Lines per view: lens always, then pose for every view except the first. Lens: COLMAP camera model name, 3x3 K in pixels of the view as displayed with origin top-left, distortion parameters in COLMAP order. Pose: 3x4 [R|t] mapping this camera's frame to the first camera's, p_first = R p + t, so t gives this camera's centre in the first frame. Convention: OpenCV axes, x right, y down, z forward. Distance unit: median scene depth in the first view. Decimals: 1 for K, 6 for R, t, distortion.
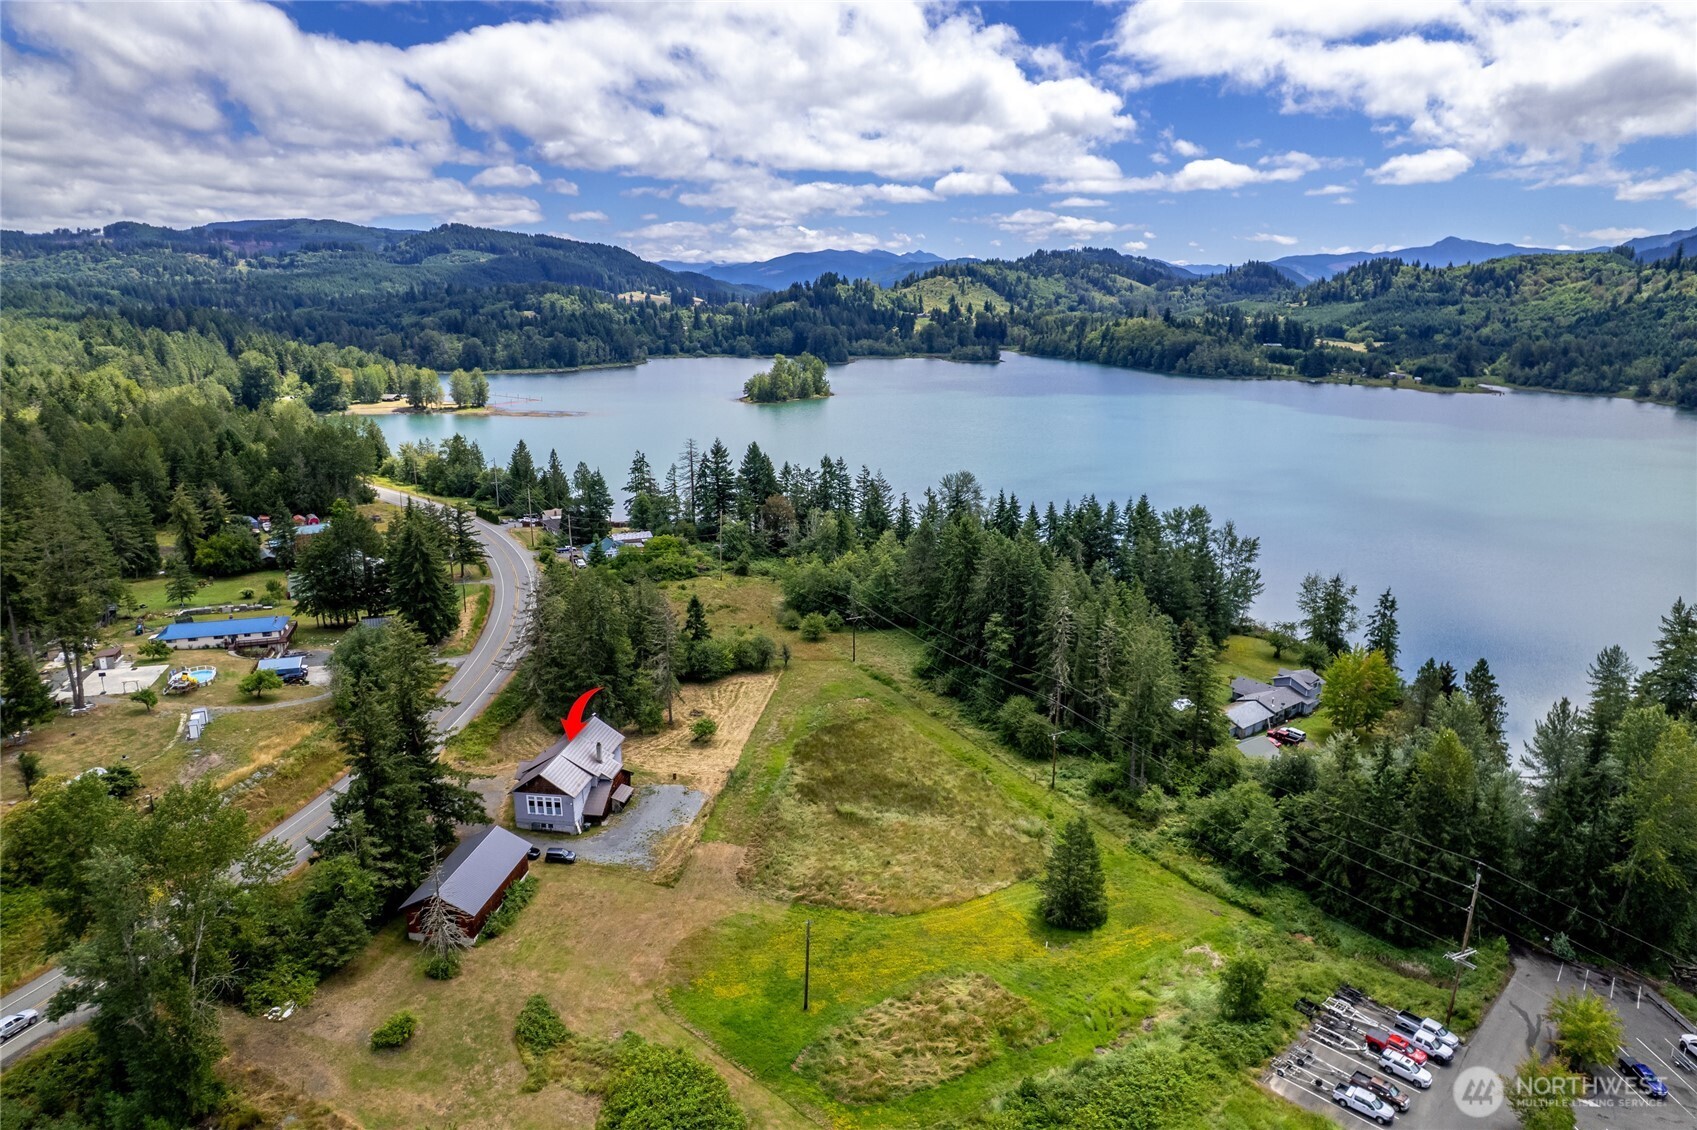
lens RADIAL K [[1077.9, 0, 851.8], [0, 1077.9, 568.8], [0, 0, 1]] dist [-0.078845, 0.065500]
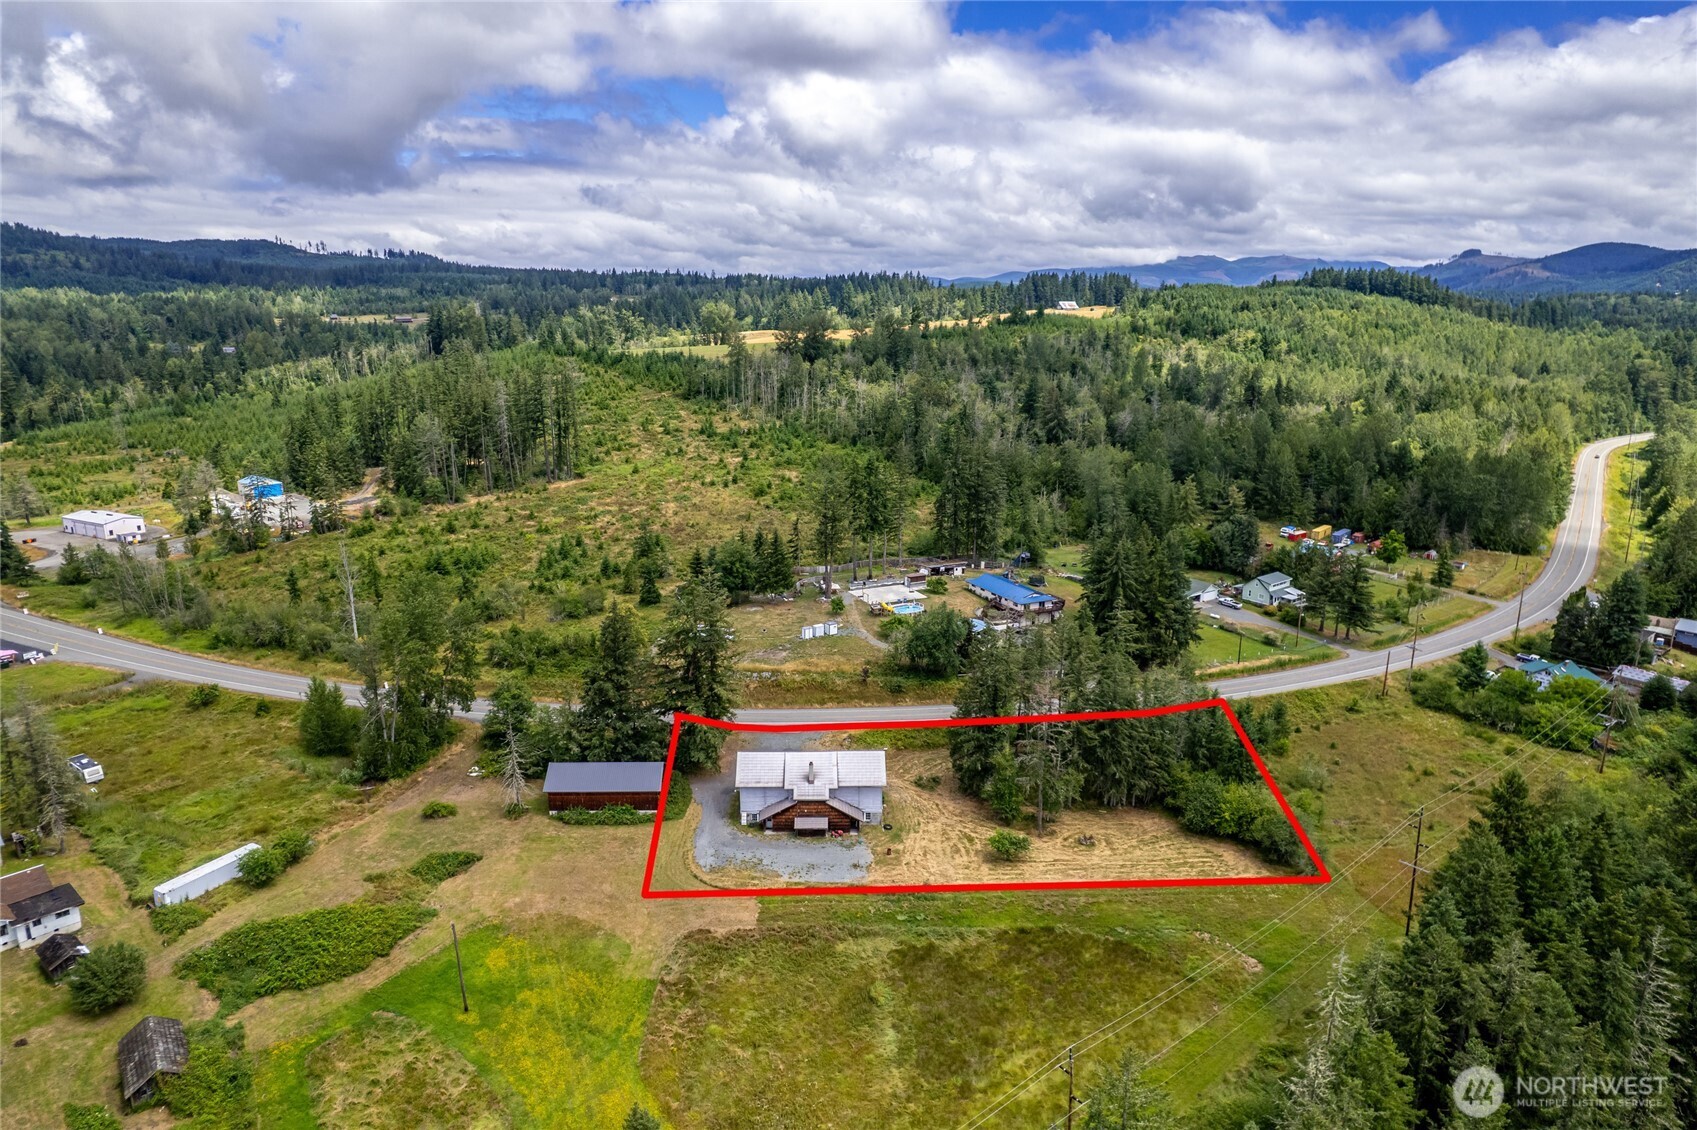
lens RADIAL K [[1078.5, 0, 853.4], [0, 1078.5, 560.3], [0, 0, 1]] dist [-0.076603, 0.067839]
pose [[0.159308, 0.231682, -0.959658, 0.083131], [-0.248533, 0.950177, 0.188136, -0.025613], [0.955433, 0.208536, 0.208951, 0.099789]]
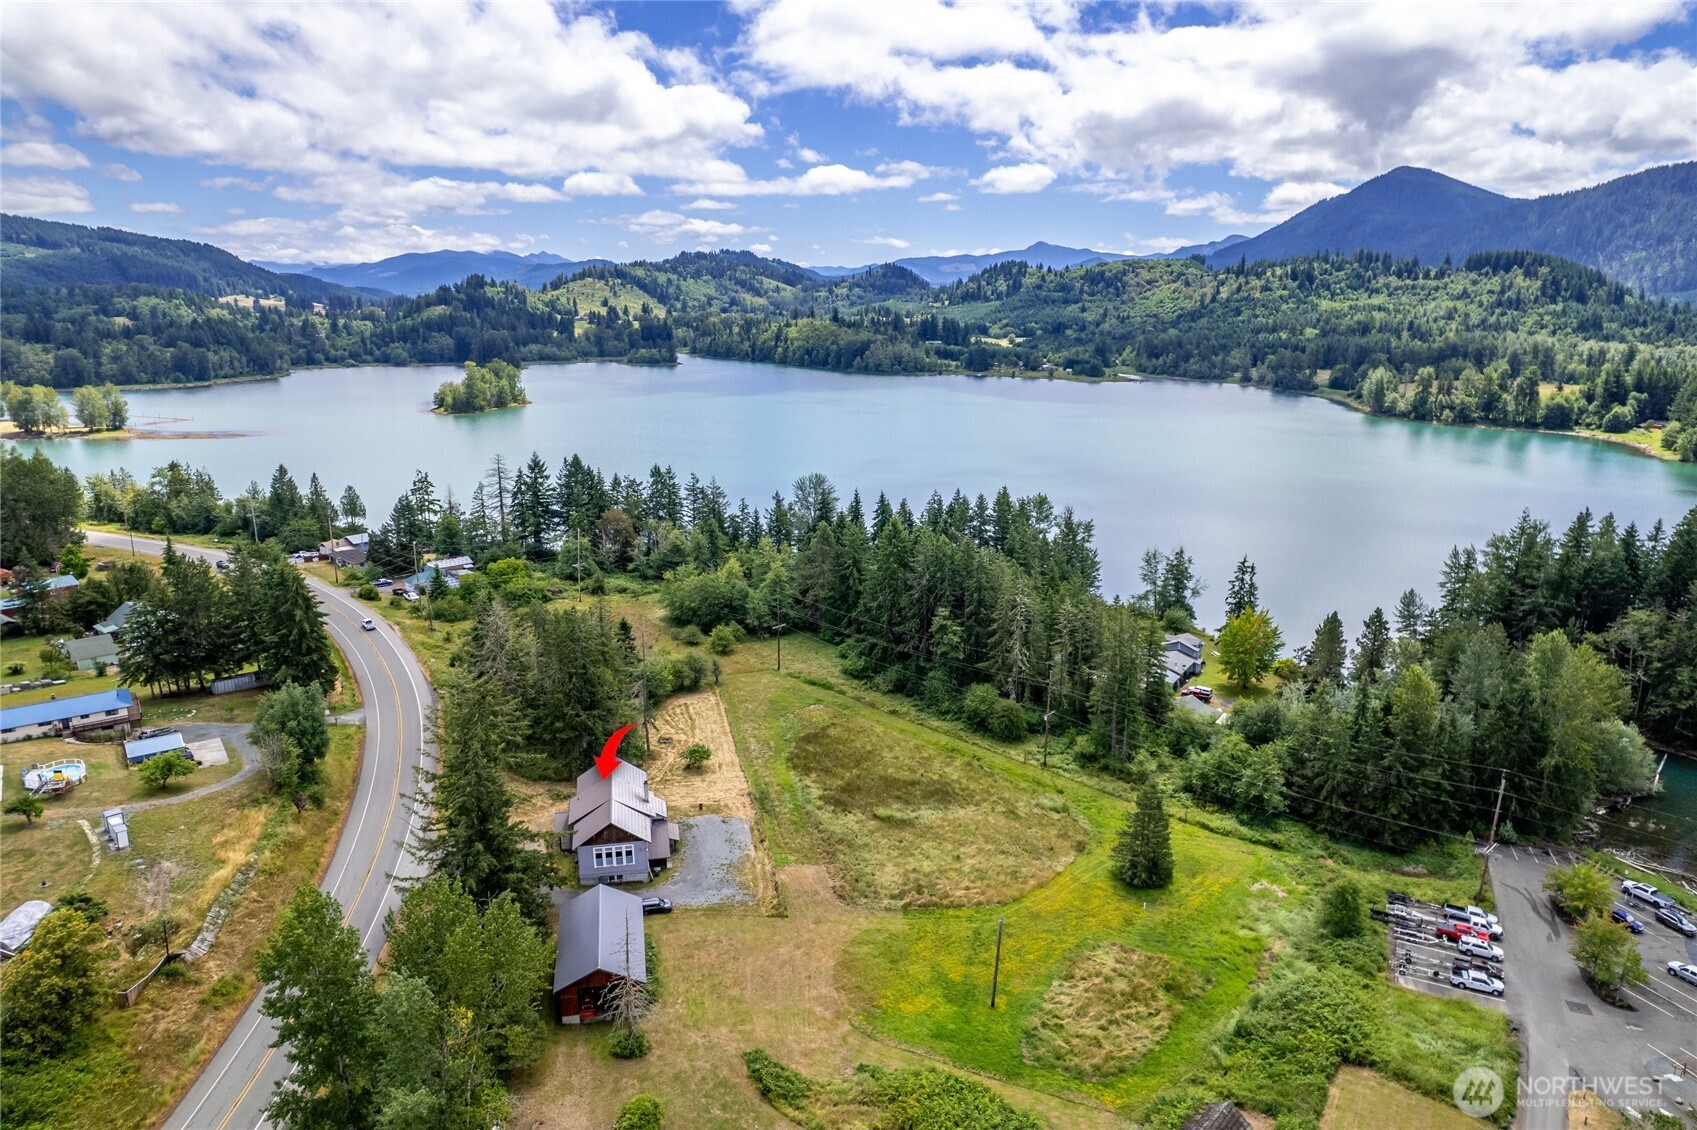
lens RADIAL K [[1078.5, 0, 853.4], [0, 1078.5, 560.3], [0, 0, 1]] dist [-0.076603, 0.067839]
pose [[0.945839, -0.075330, 0.315774, -0.043494], [0.078173, 0.996933, 0.003676, -0.002371], [-0.315083, 0.021208, 0.948827, 0.006520]]
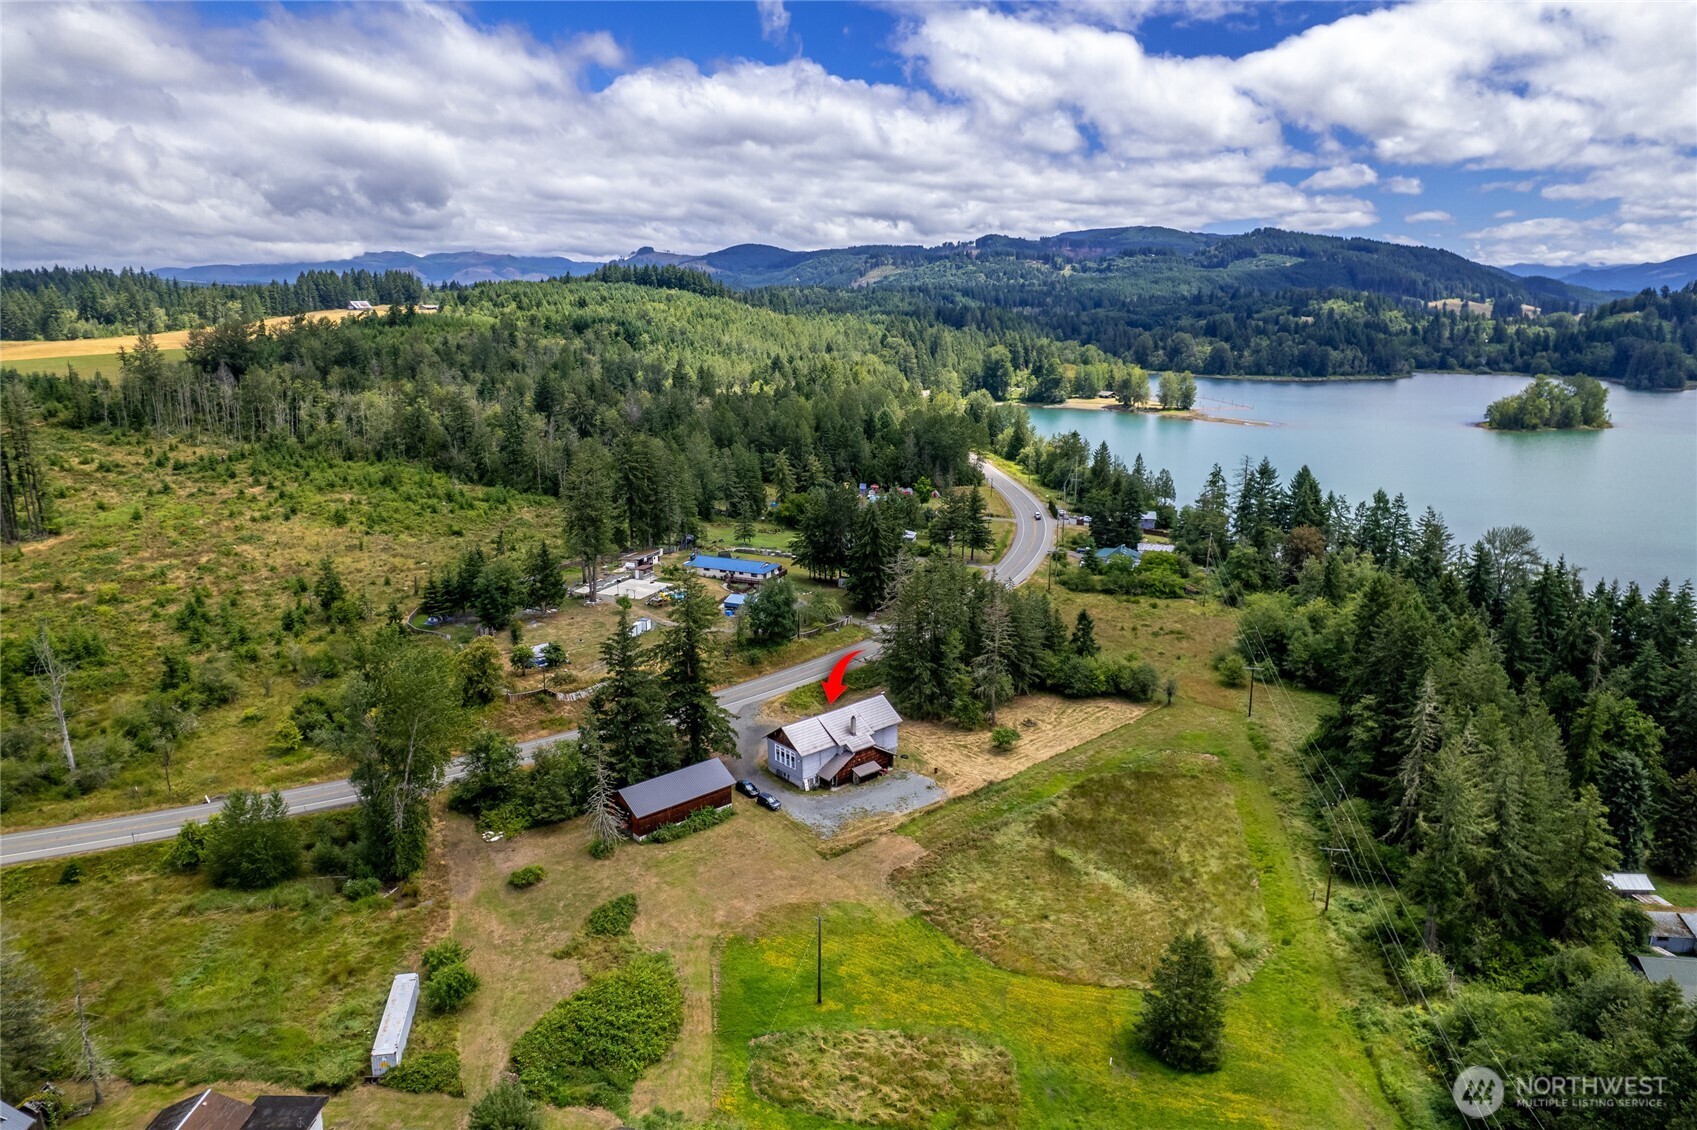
lens RADIAL K [[1078.5, 0, 853.4], [0, 1078.5, 560.3], [0, 0, 1]] dist [-0.076603, 0.067839]
pose [[0.757649, 0.153855, -0.634268, 0.053327], [-0.161133, 0.985829, 0.046657, -0.005279], [0.632458, 0.066852, 0.771704, 0.019709]]
